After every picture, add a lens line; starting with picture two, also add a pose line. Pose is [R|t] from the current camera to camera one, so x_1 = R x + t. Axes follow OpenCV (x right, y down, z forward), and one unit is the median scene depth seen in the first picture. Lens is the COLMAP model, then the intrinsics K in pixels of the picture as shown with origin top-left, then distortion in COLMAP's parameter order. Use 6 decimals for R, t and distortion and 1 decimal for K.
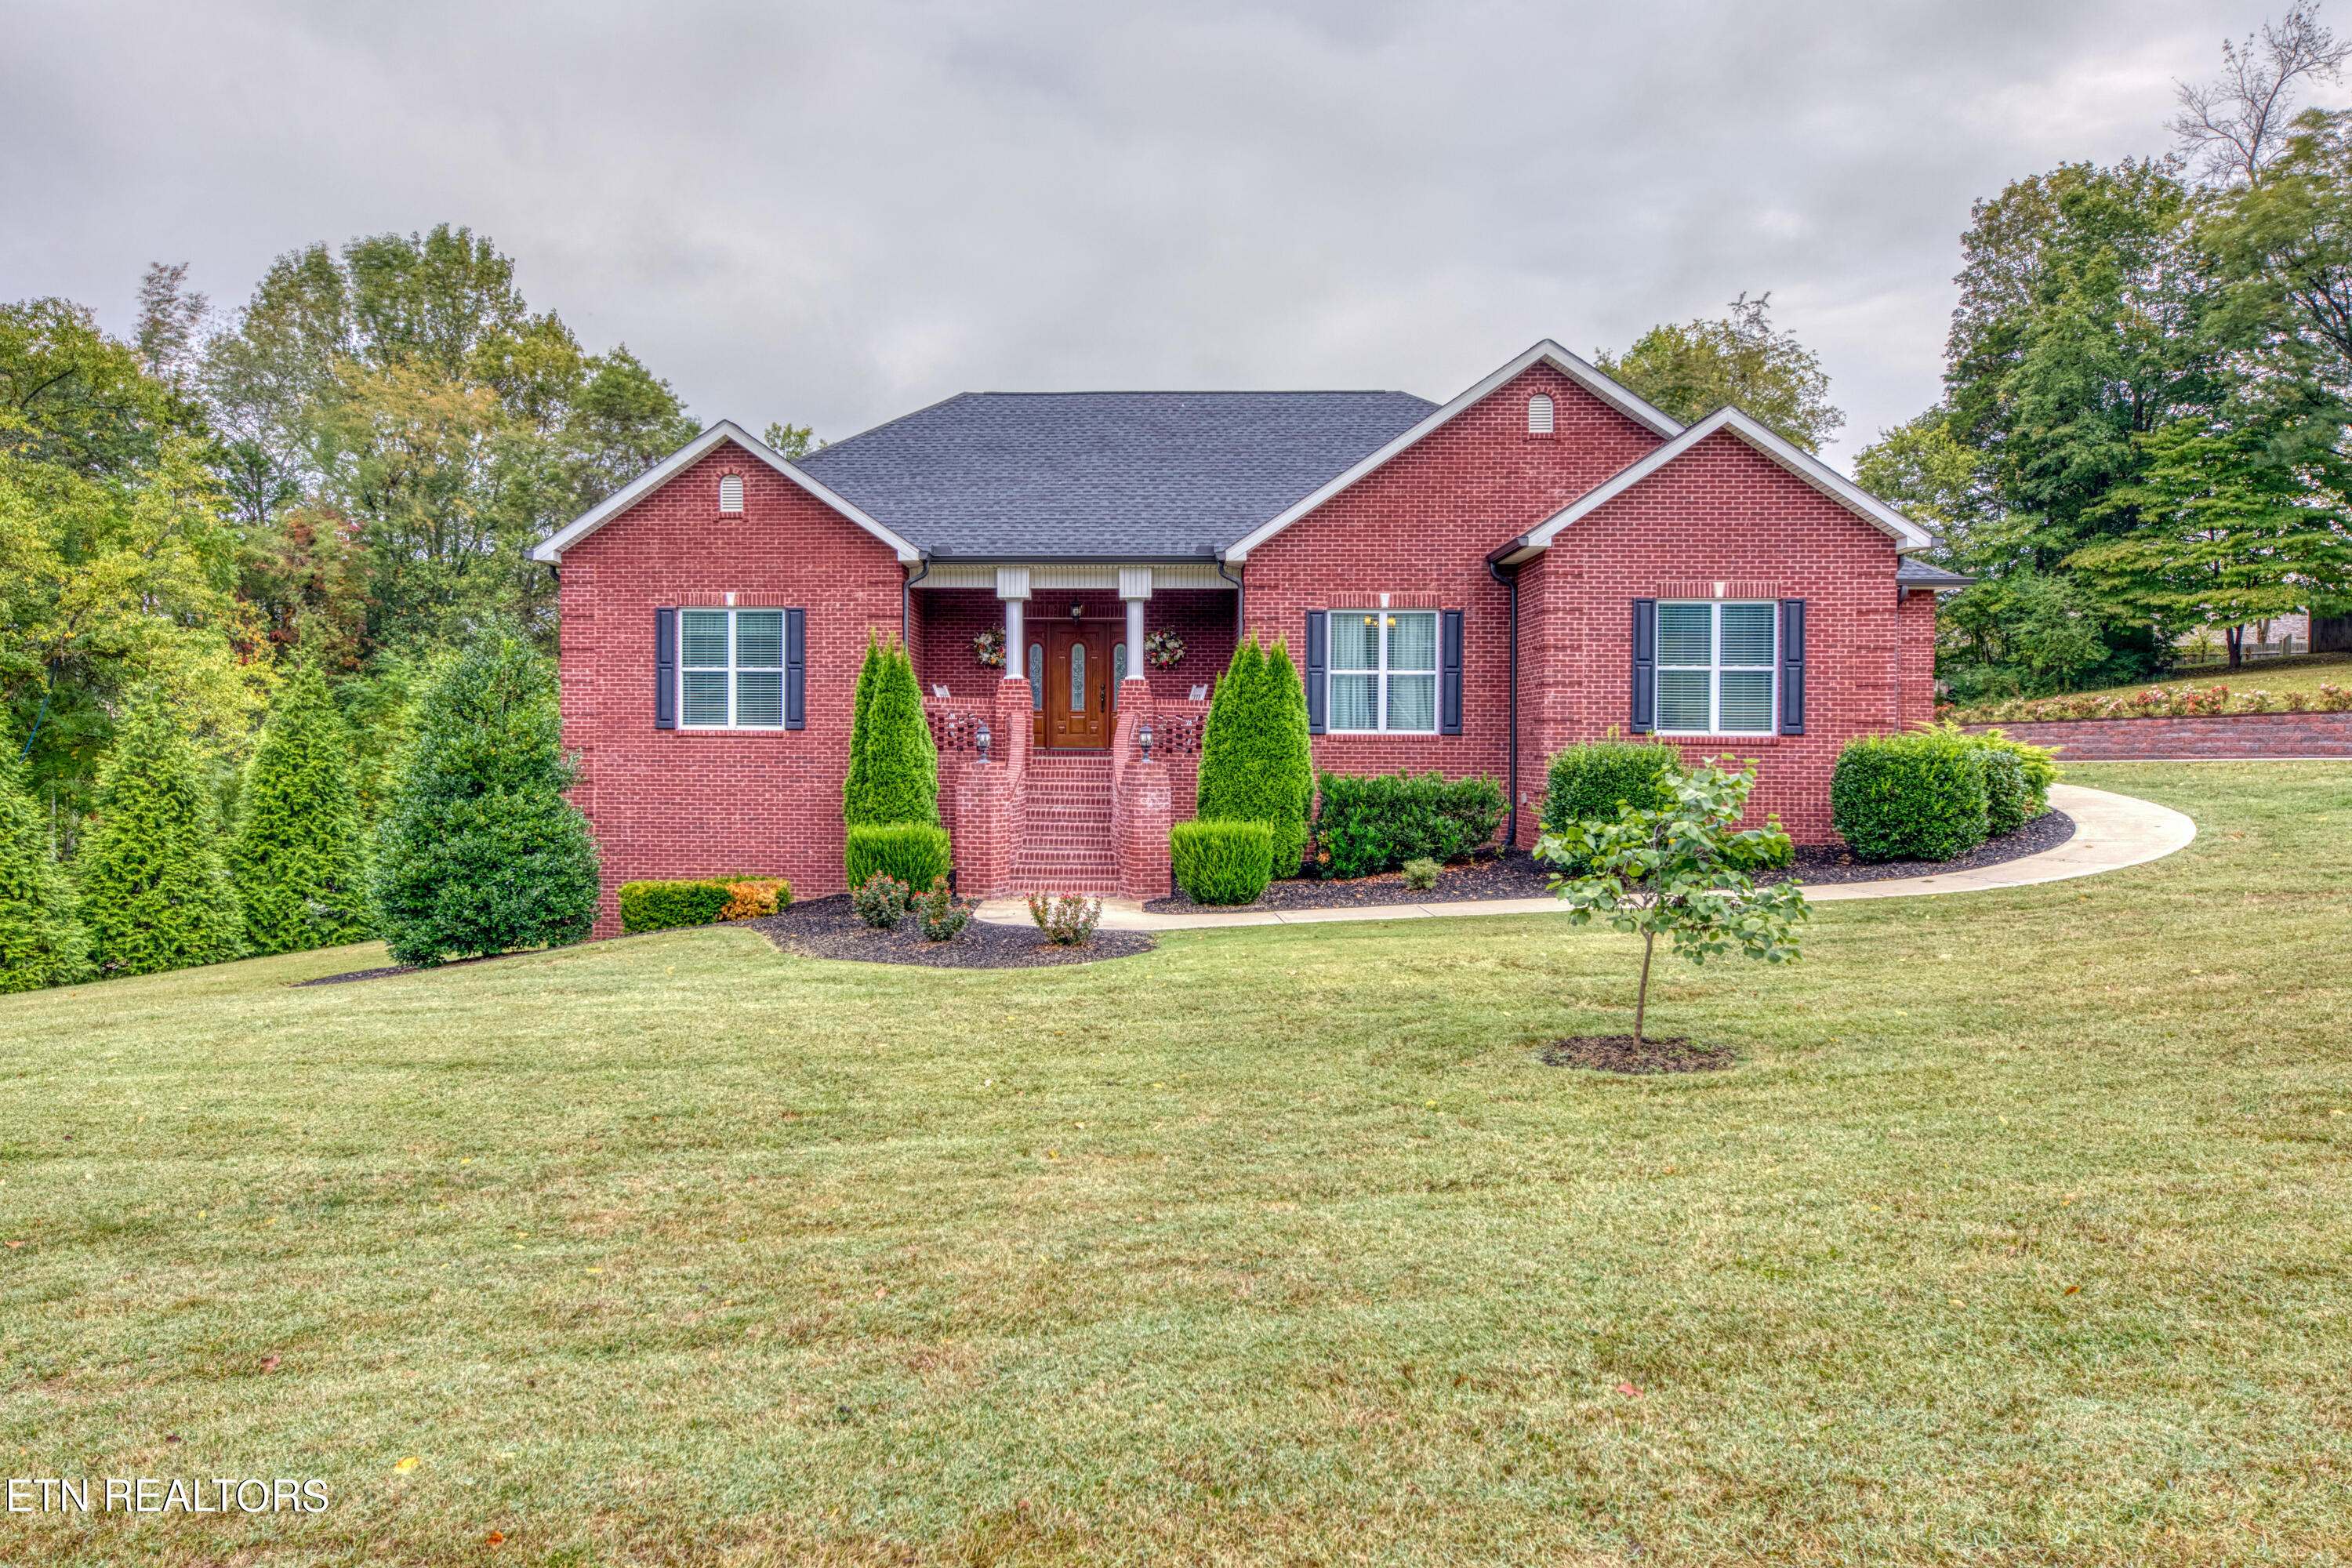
lens RADIAL K [[1617.6, 0, 1181.8], [0, 1617.6, 879.6], [0, 0, 1]] dist [0.003755, 0.000164]
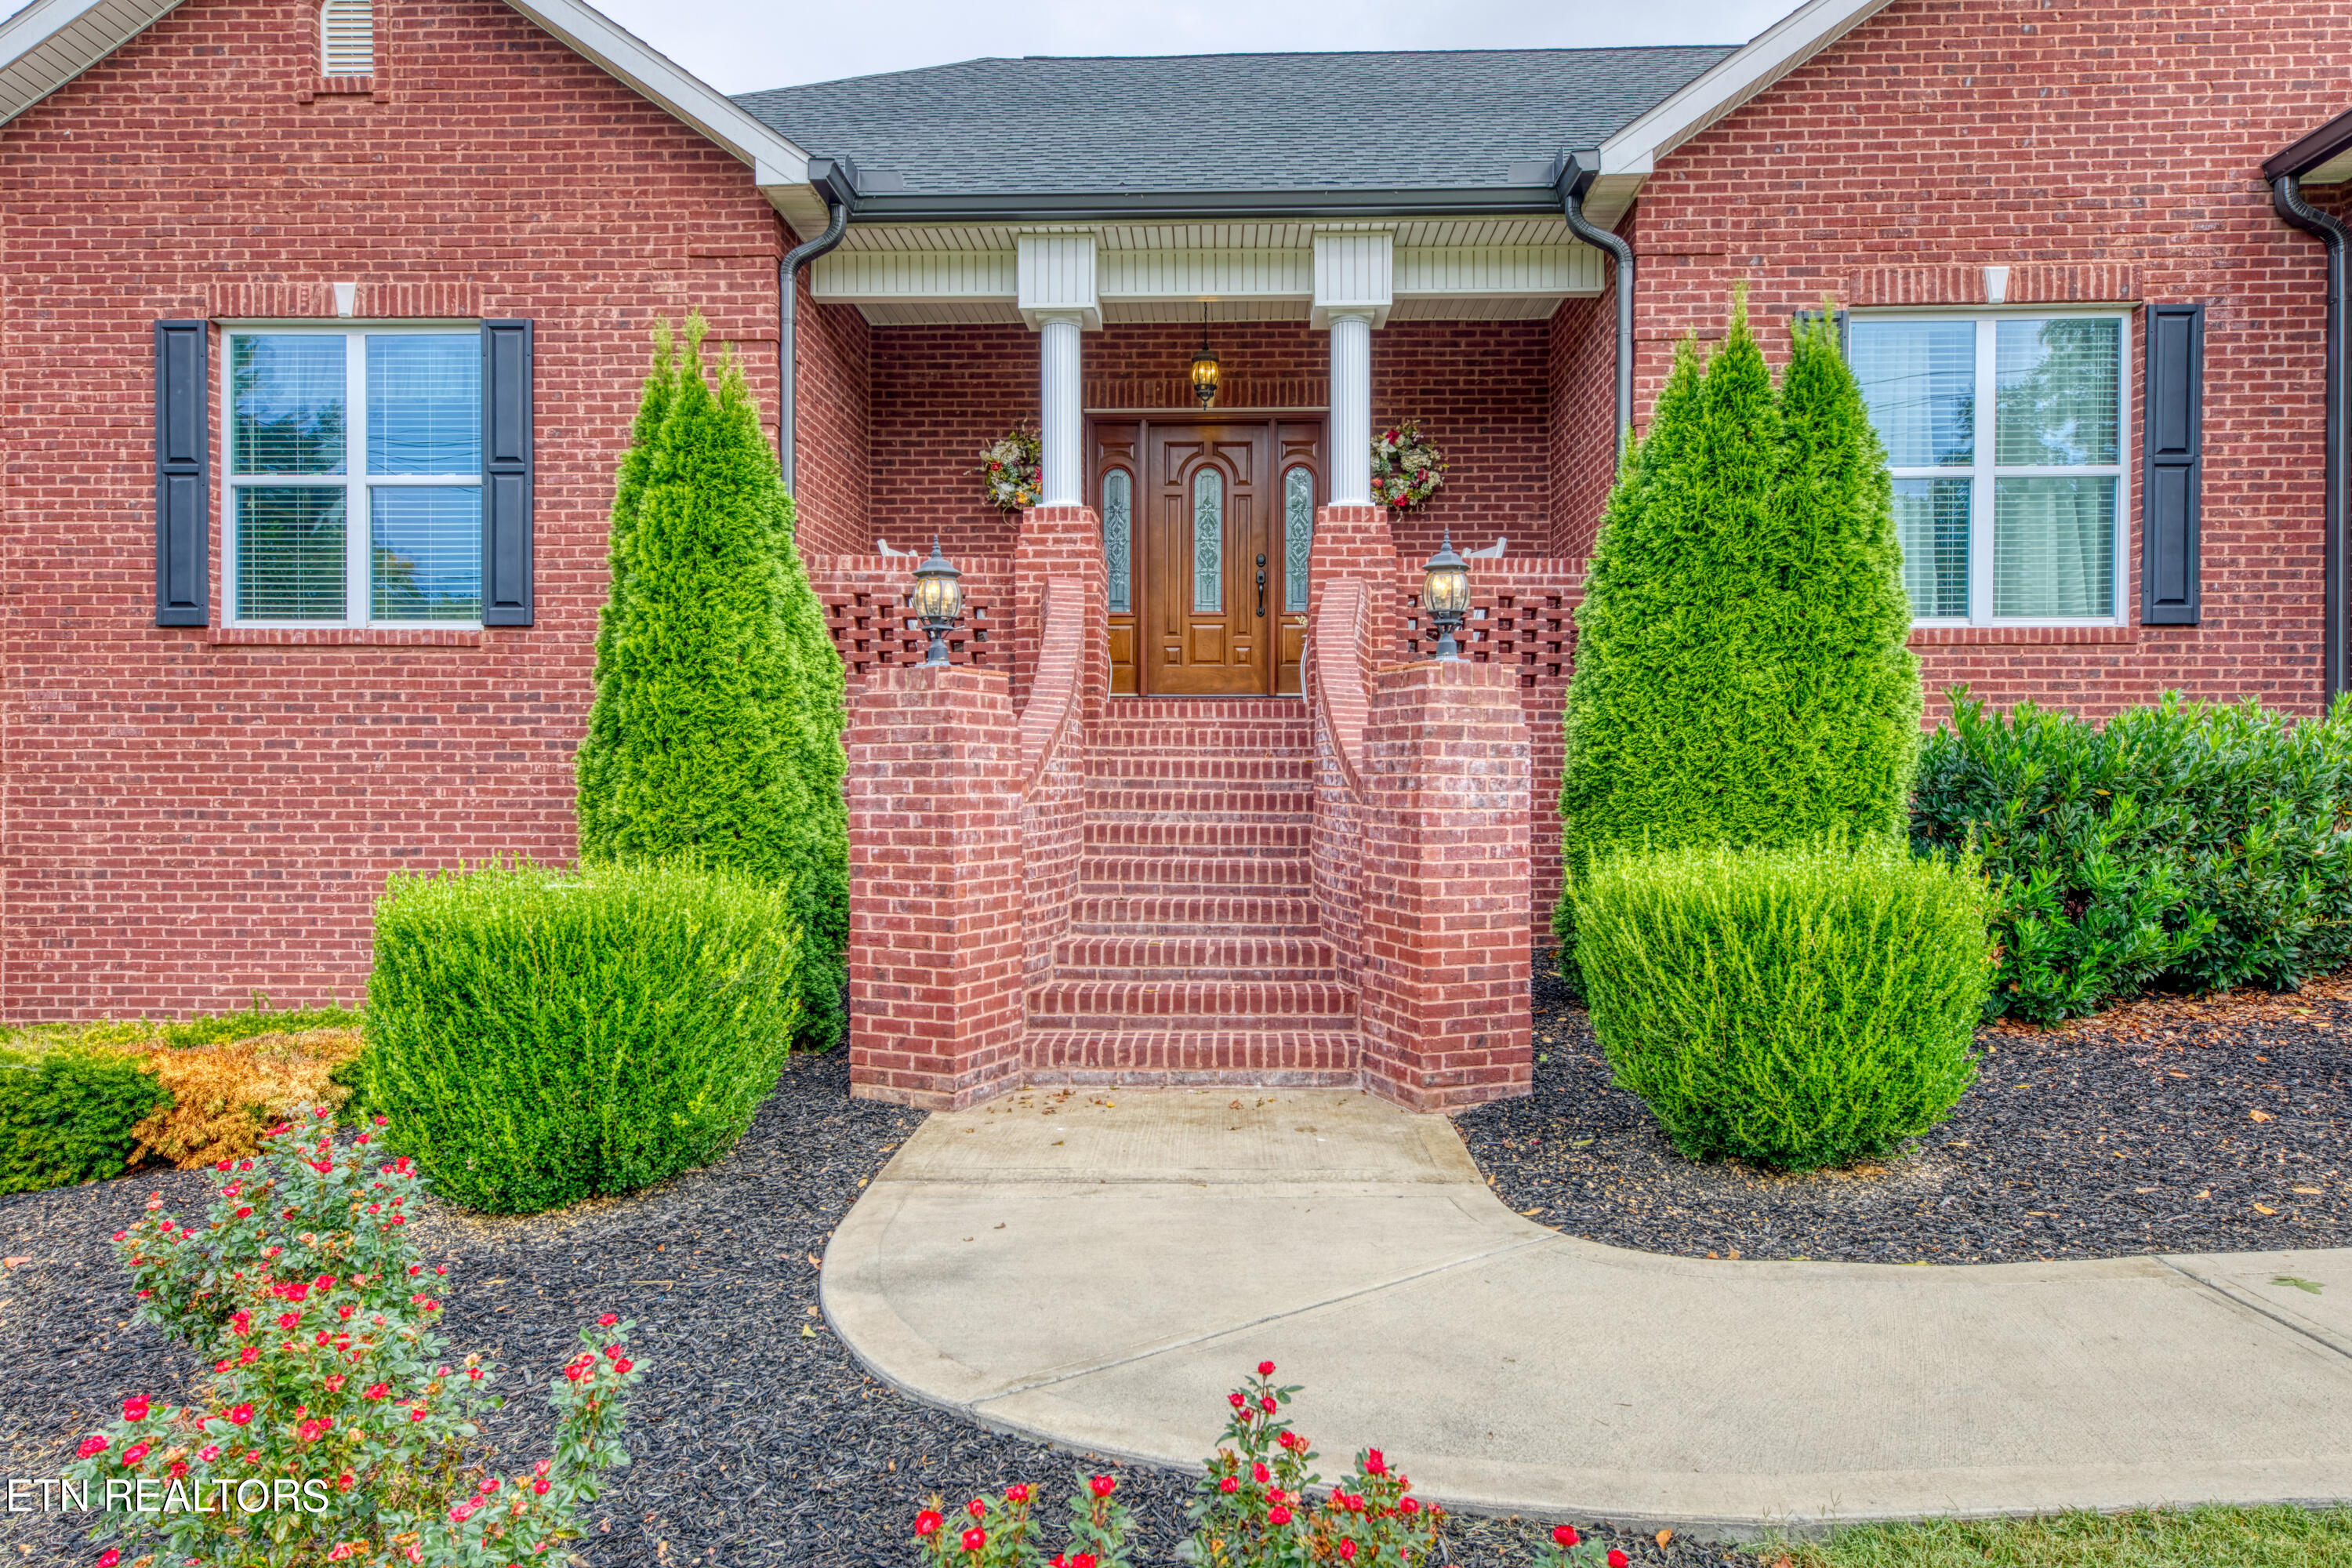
lens RADIAL K [[1488.8, 0, 1176.0], [0, 1488.8, 784.0], [0, 0, 1]] dist [0.001096, 0.000069]
pose [[0.997958, -0.009125, -0.063217, -0.051377], [0.003908, 0.996611, -0.082171, -0.022999], [0.063752, 0.081757, 0.994611, 0.638308]]
